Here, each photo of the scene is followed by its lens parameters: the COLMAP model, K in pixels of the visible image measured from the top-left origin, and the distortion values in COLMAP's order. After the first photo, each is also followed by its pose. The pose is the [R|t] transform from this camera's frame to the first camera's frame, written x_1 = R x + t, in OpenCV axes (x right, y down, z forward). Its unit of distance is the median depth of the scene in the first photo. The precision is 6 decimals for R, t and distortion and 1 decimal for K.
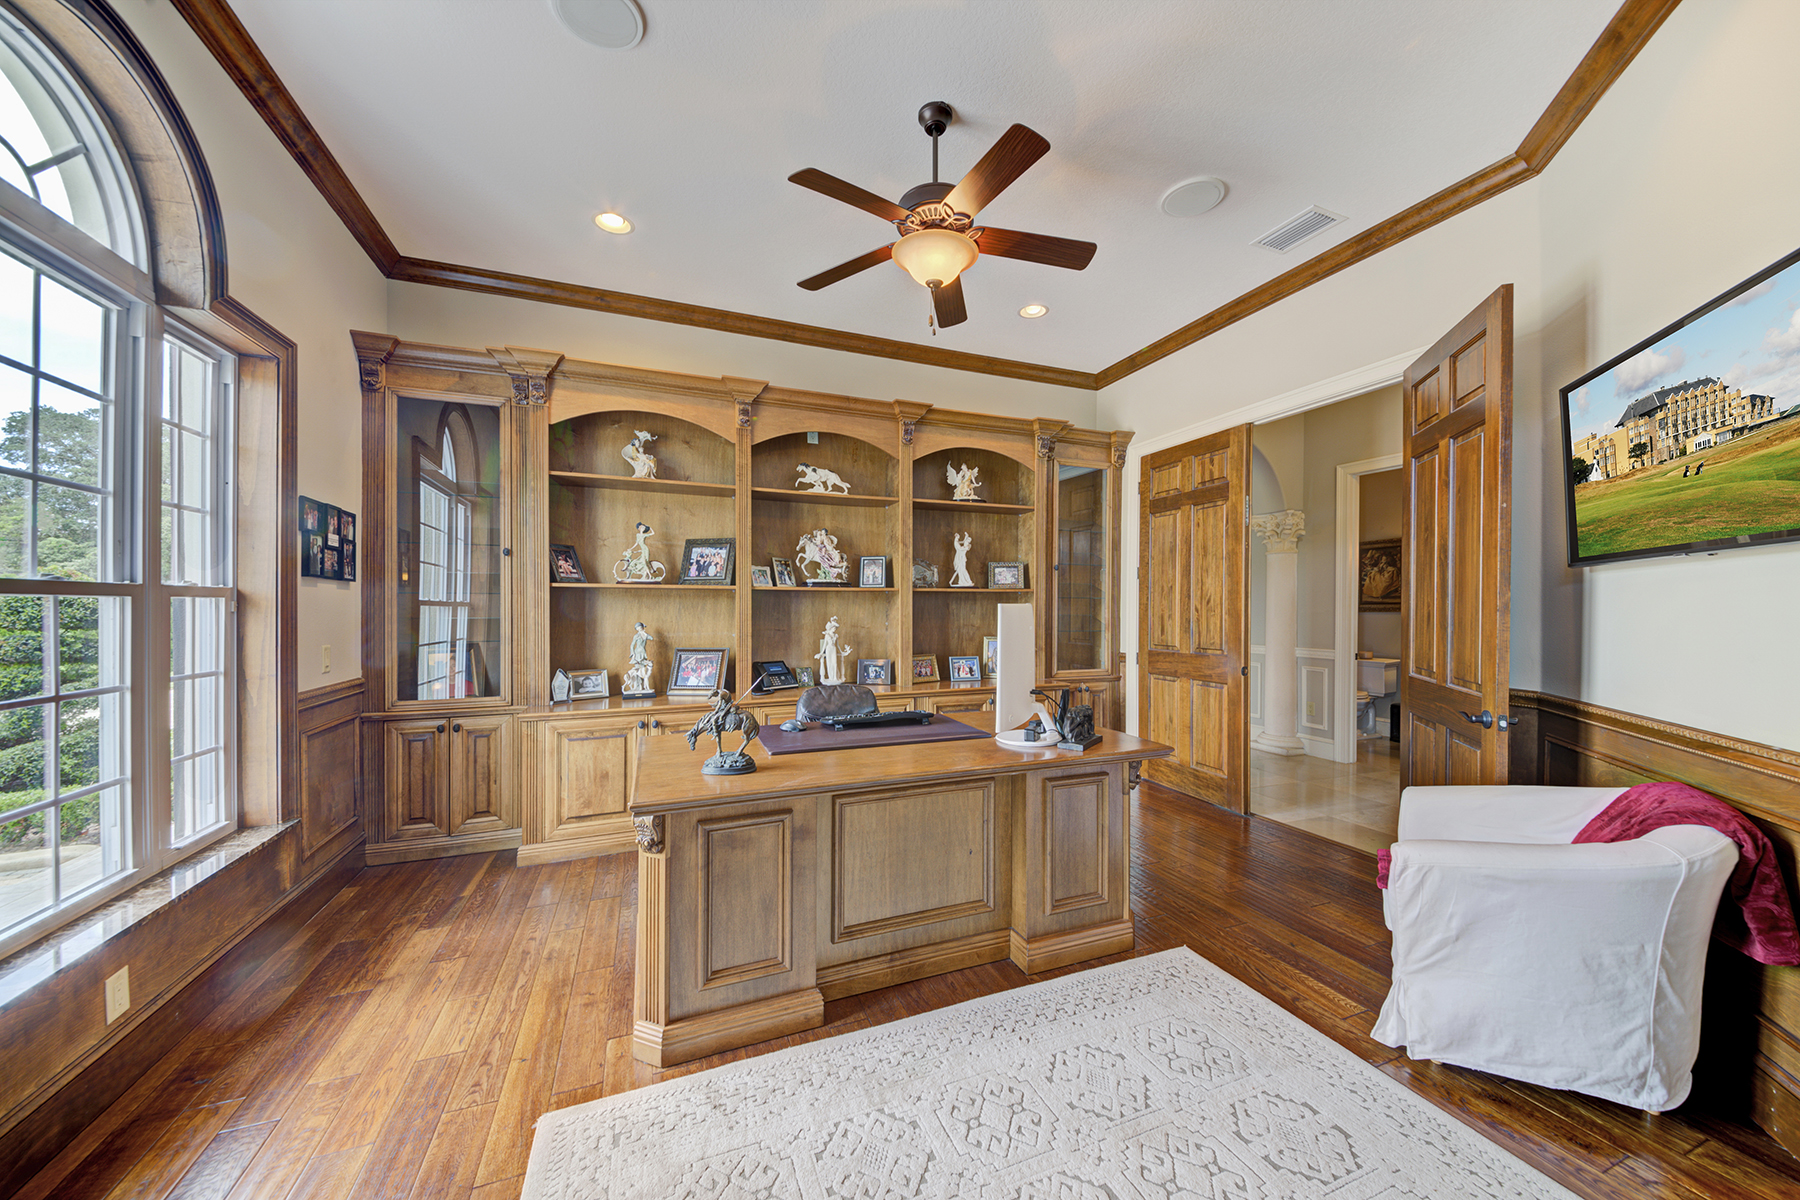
lens RADIAL K [[639.2, 0, 944.9], [0, 639.2, 612.3], [0, 0, 1]] dist [-0.006190, -0.002333]
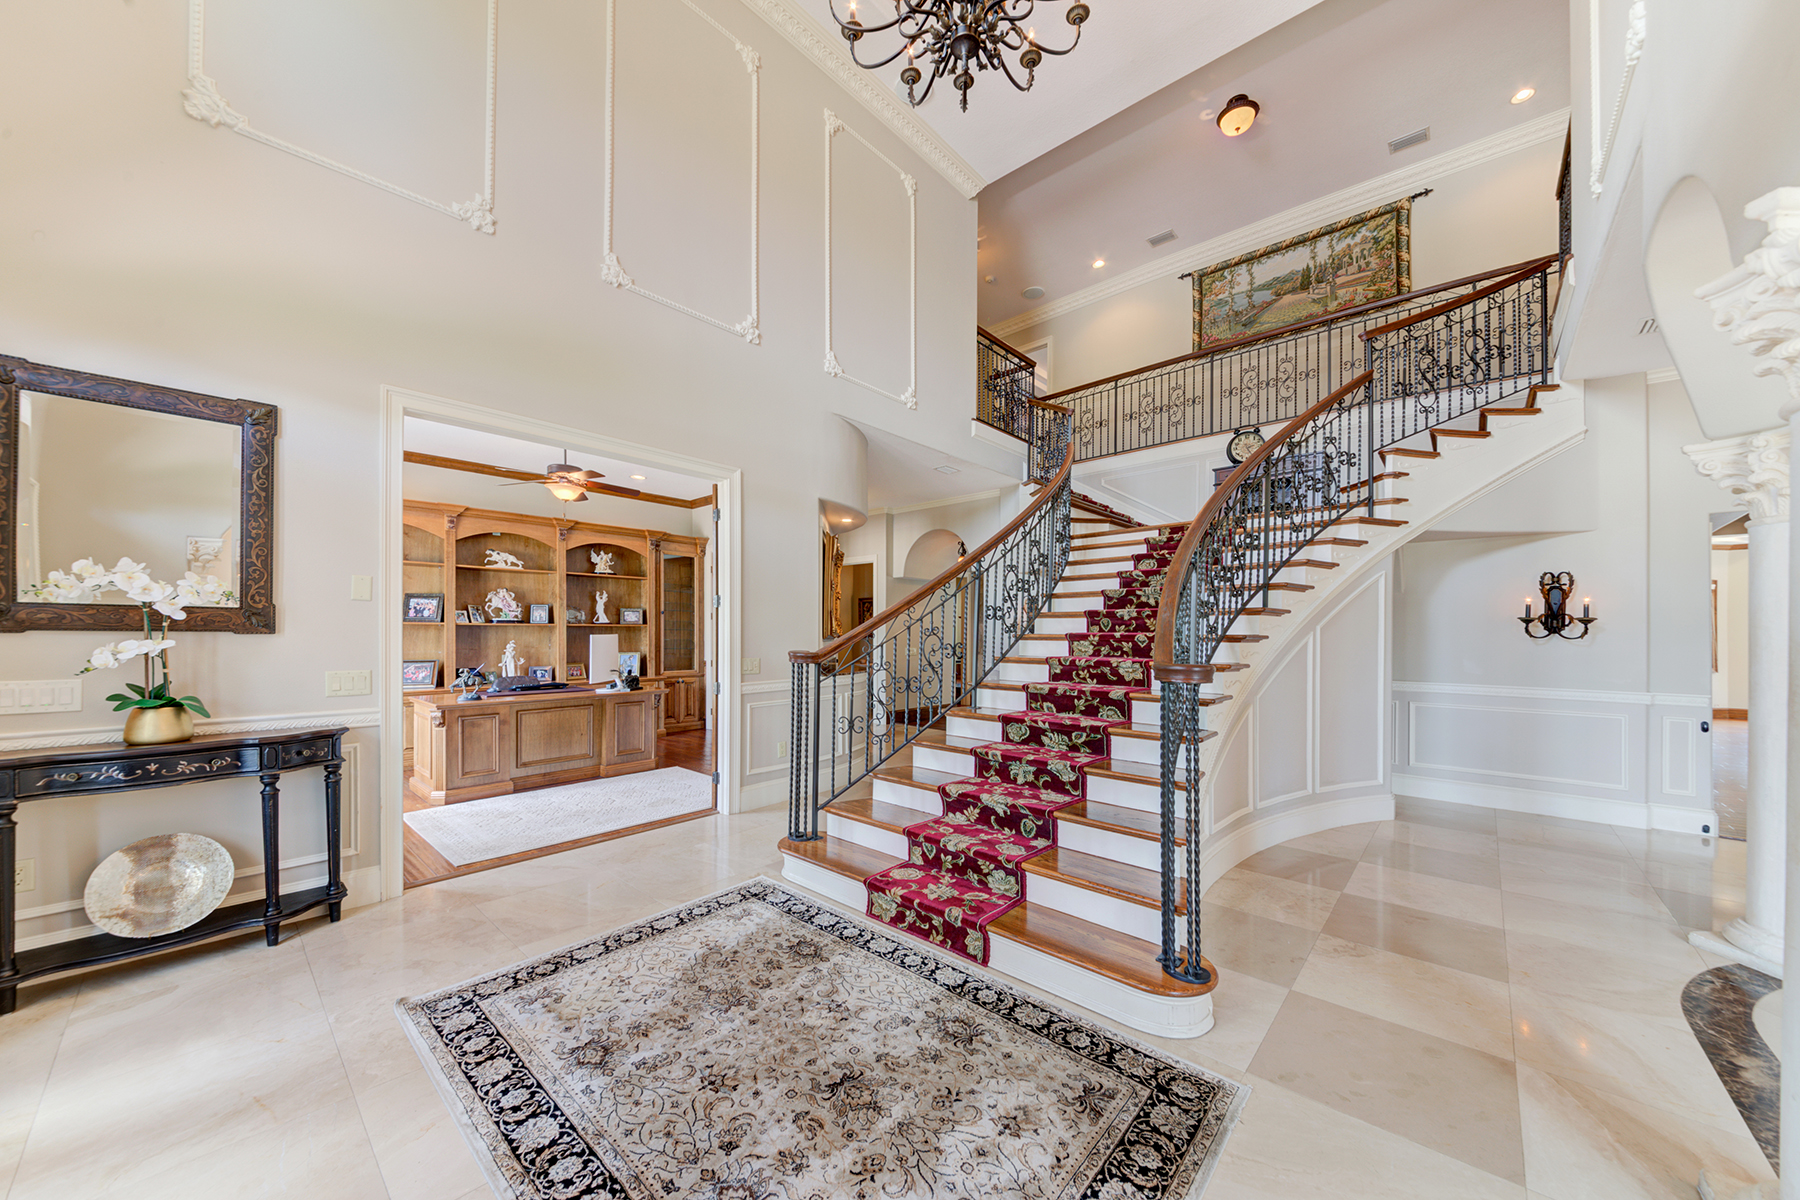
lens RADIAL K [[639.2, 0, 946.8], [0, 639.2, 636.4], [0, 0, 1]] dist [-0.006190, -0.002333]
pose [[0.903348, -0.001351, 0.428907, 0.138849], [0.001906, 0.999998, -0.000864, -0.000662], [-0.428905, 0.001598, 0.903348, -0.995063]]
